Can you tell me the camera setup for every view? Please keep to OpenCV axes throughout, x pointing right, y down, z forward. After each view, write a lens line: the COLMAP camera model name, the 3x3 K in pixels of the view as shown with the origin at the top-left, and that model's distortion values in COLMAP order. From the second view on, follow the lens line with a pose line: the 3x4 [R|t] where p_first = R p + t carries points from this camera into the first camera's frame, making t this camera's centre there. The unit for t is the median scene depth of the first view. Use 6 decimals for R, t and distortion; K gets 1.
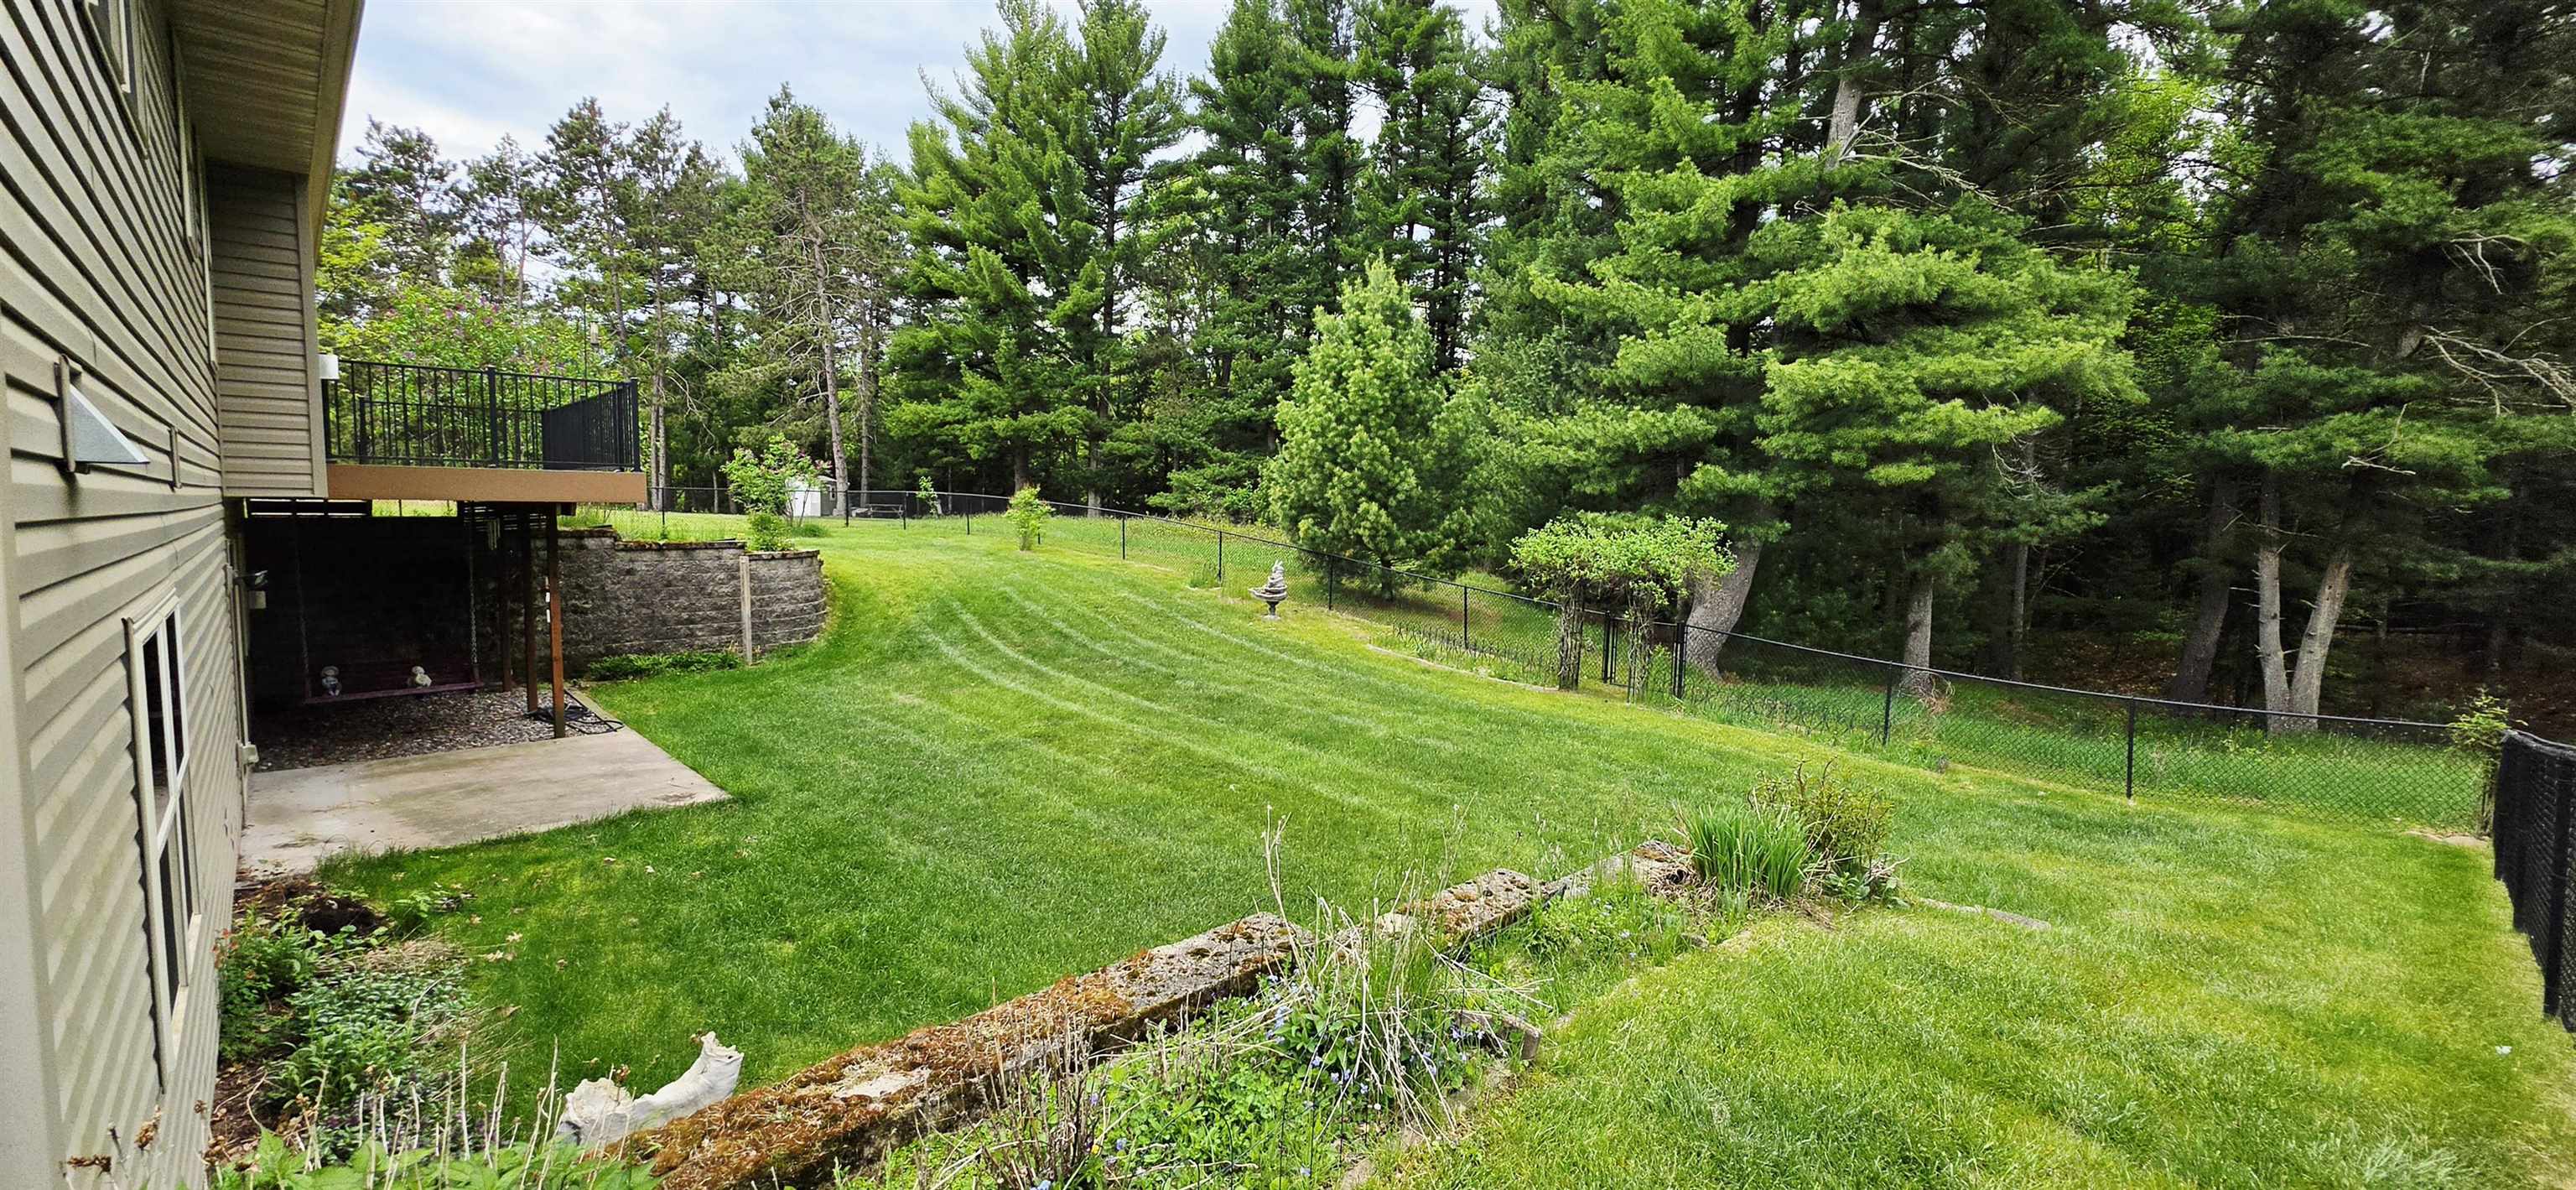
lens RADIAL K [[1024.9, 0, 1288.0], [0, 1024.9, 595.0], [0, 0, 1]] dist [-0.006722, 0.000012]
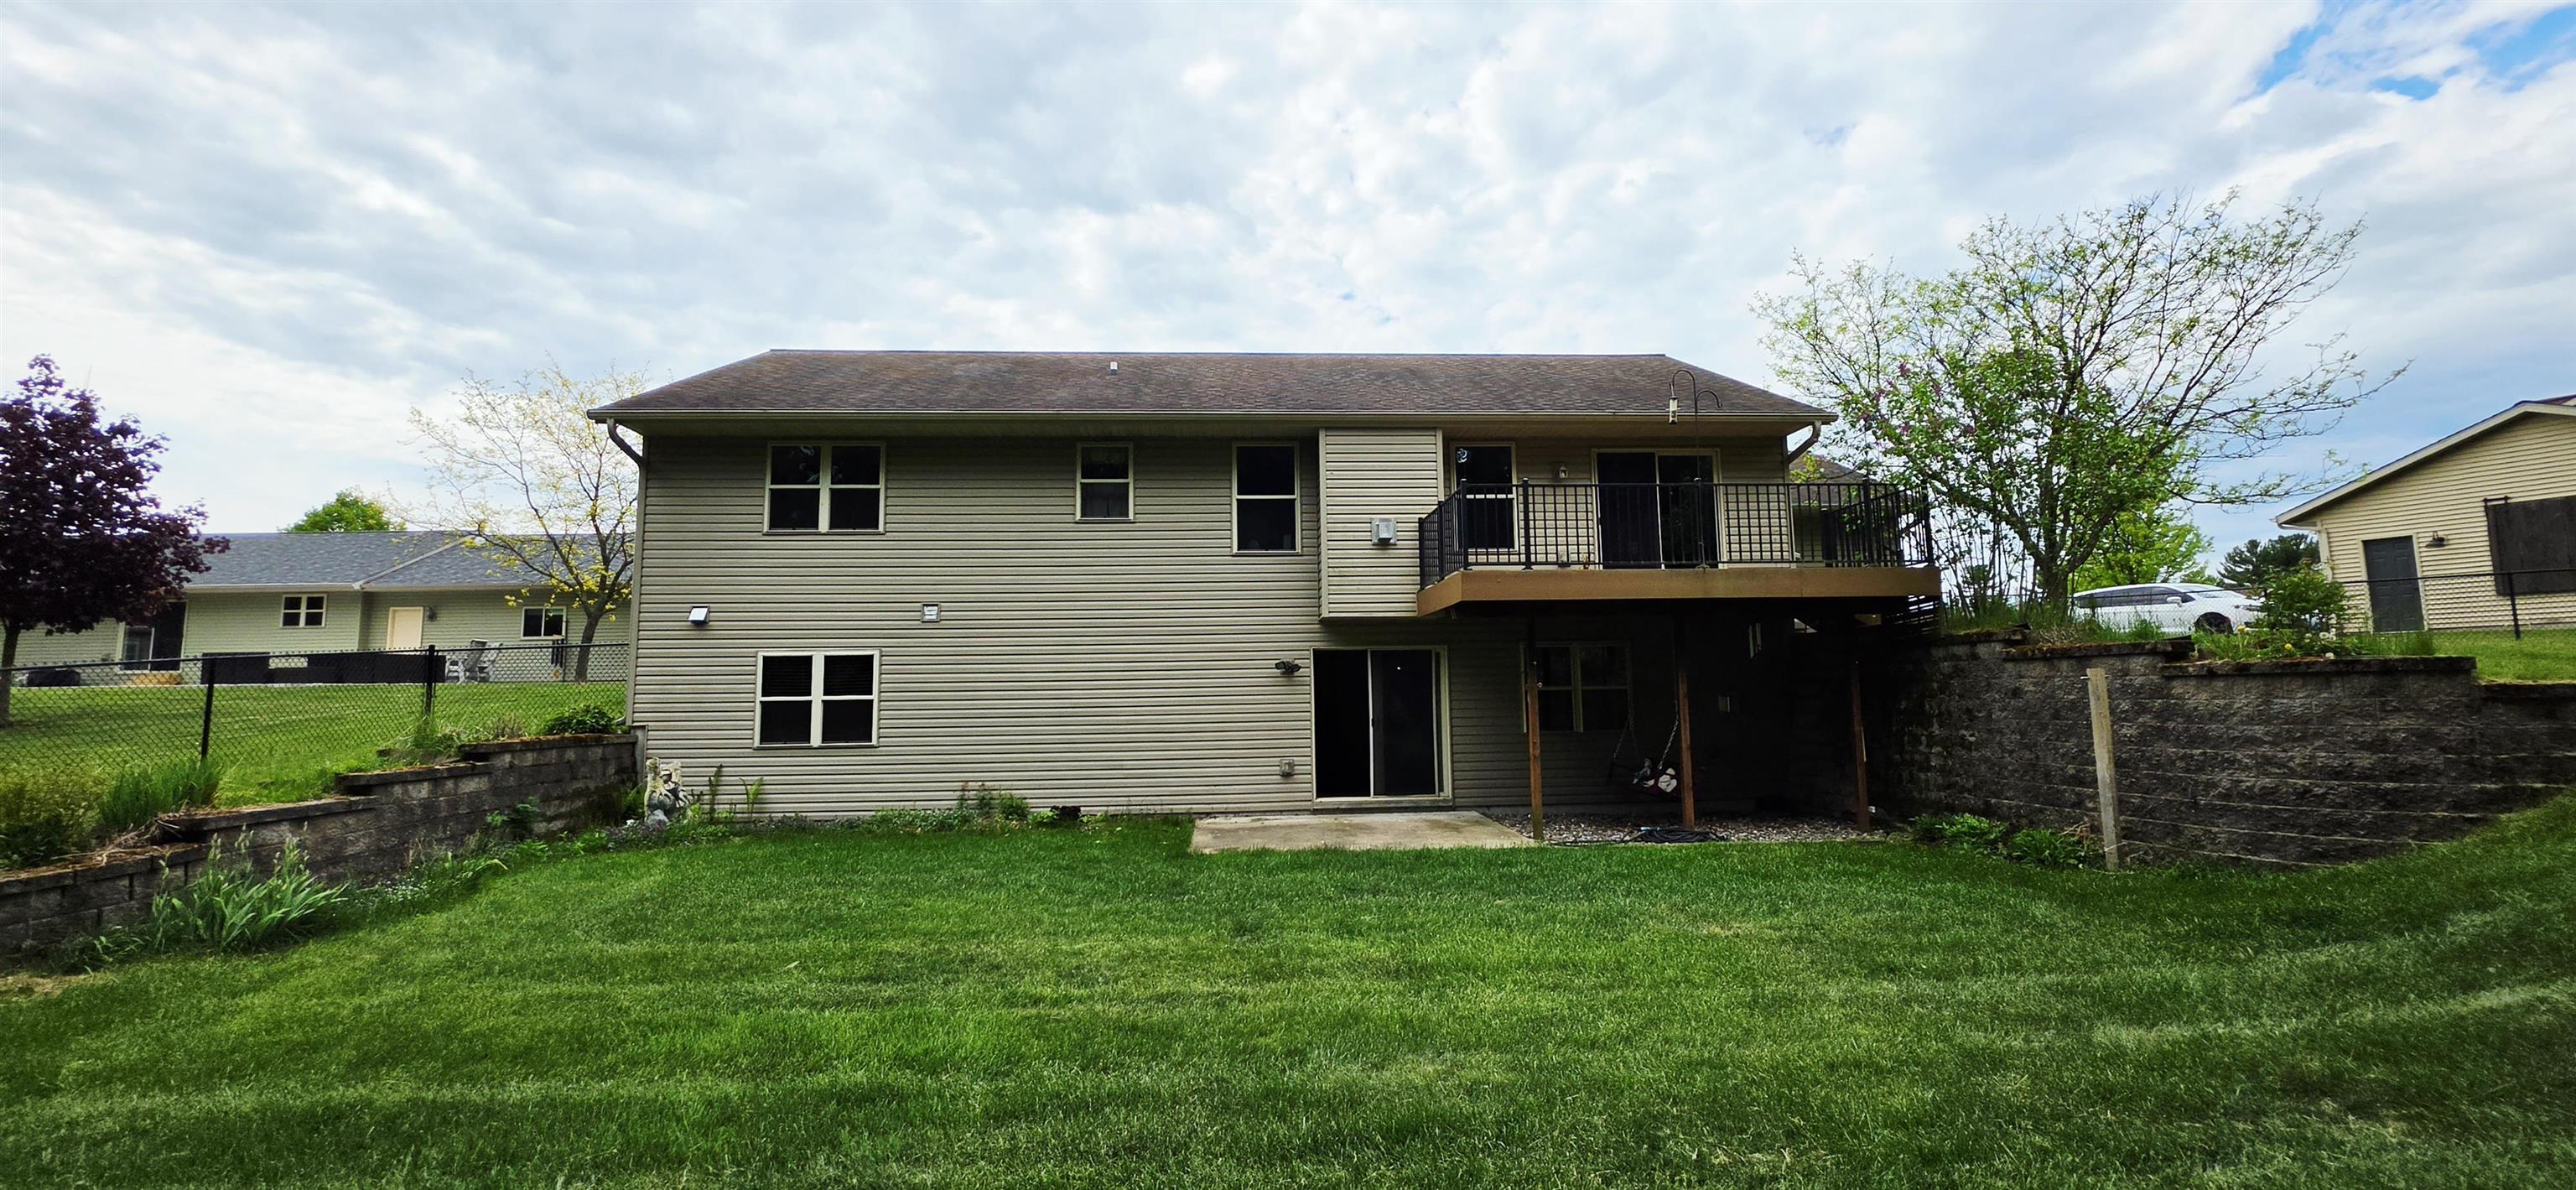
lens RADIAL K [[1024.9, 0, 1288.0], [0, 1024.9, 595.0], [0, 0, 1]] dist [-0.006722, 0.000012]
pose [[-0.649465, -0.071750, -0.756999, 0.158604], [-0.056123, 0.997346, -0.046381, -0.027426], [0.758318, 0.012362, -0.651768, 1.023067]]
